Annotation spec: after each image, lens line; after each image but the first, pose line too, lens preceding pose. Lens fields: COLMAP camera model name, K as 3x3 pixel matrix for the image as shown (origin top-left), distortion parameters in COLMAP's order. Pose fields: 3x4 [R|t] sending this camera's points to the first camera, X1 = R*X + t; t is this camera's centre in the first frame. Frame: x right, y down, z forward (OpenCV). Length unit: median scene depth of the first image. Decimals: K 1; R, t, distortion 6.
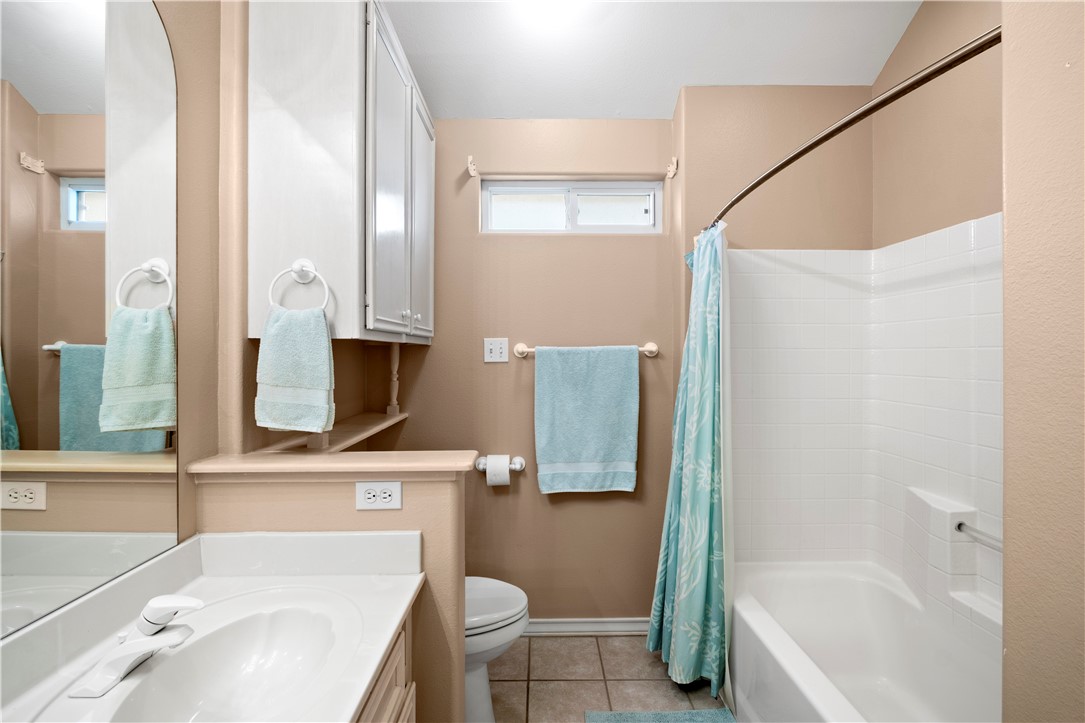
lens RADIAL K [[501.4, 0, 547.6], [0, 501.4, 356.0], [0, 0, 1]] dist [-0.011927, 0.002152]
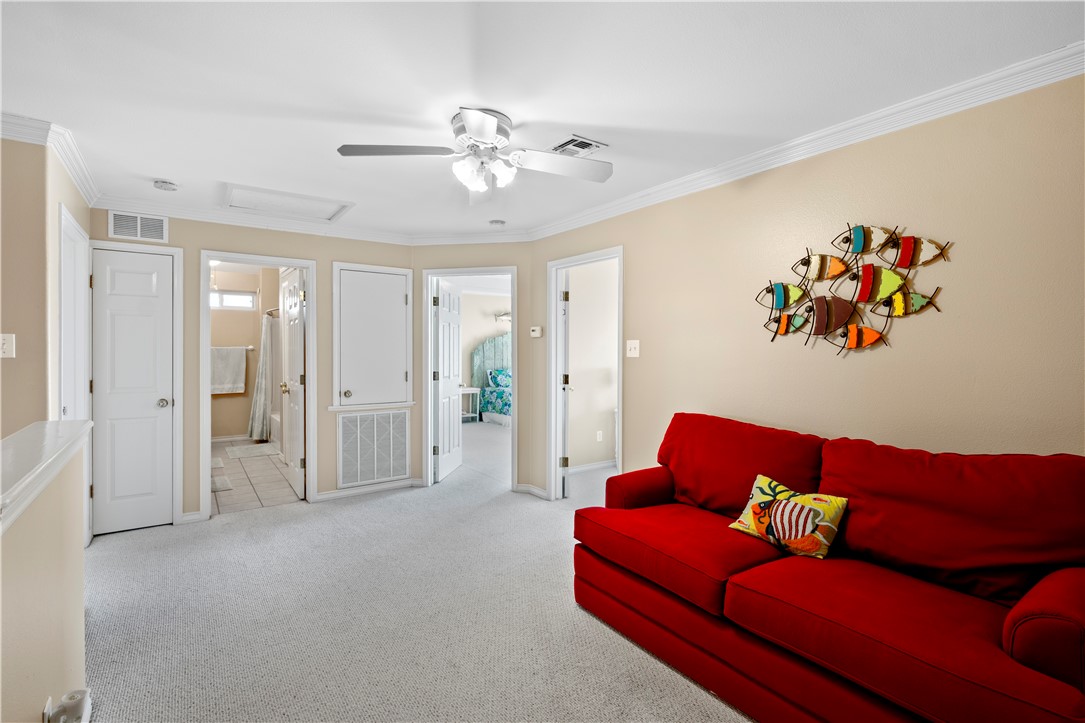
lens RADIAL K [[501.4, 0, 538.8], [0, 501.4, 356.1], [0, 0, 1]] dist [-0.011927, 0.002152]
pose [[0.823490, -0.001498, 0.567329, -0.090944], [0.002229, 0.999997, -0.000595, 0.047806], [-0.567327, 0.001755, 0.823491, -2.868207]]
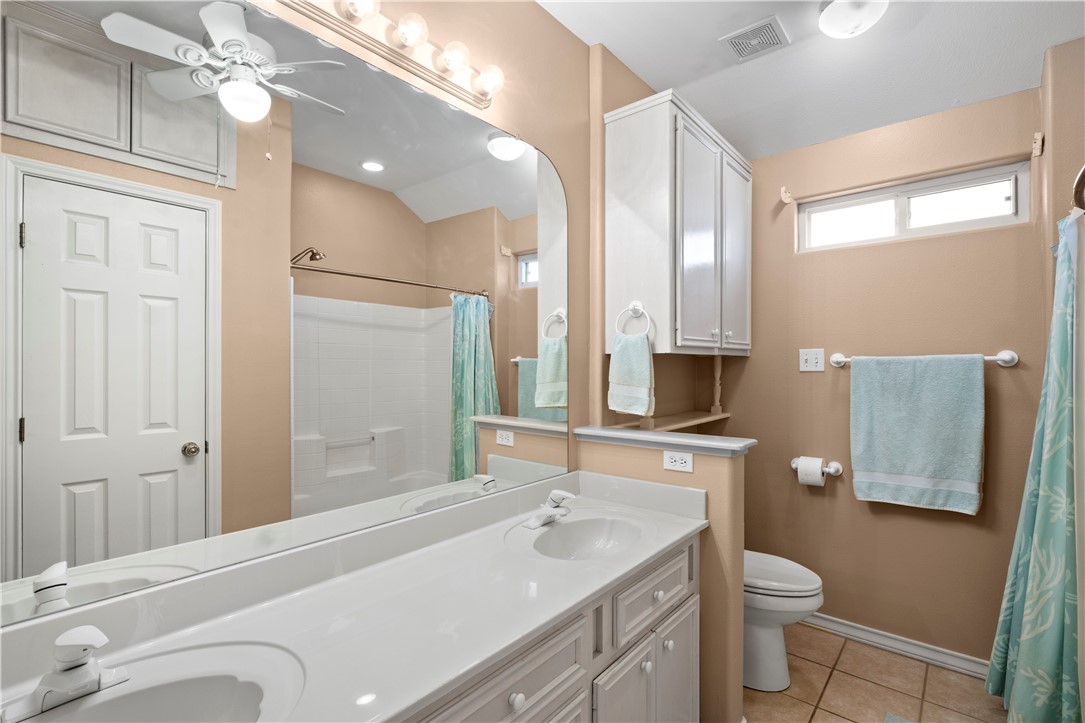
lens RADIAL K [[501.4, 0, 543.2], [0, 501.4, 363.7], [0, 0, 1]] dist [-0.011927, 0.002152]
pose [[0.750258, -0.001384, -0.661144, 0.192846], [-0.002119, 0.999988, -0.004498, 0.002050], [0.661142, 0.004776, 0.750246, -0.205435]]
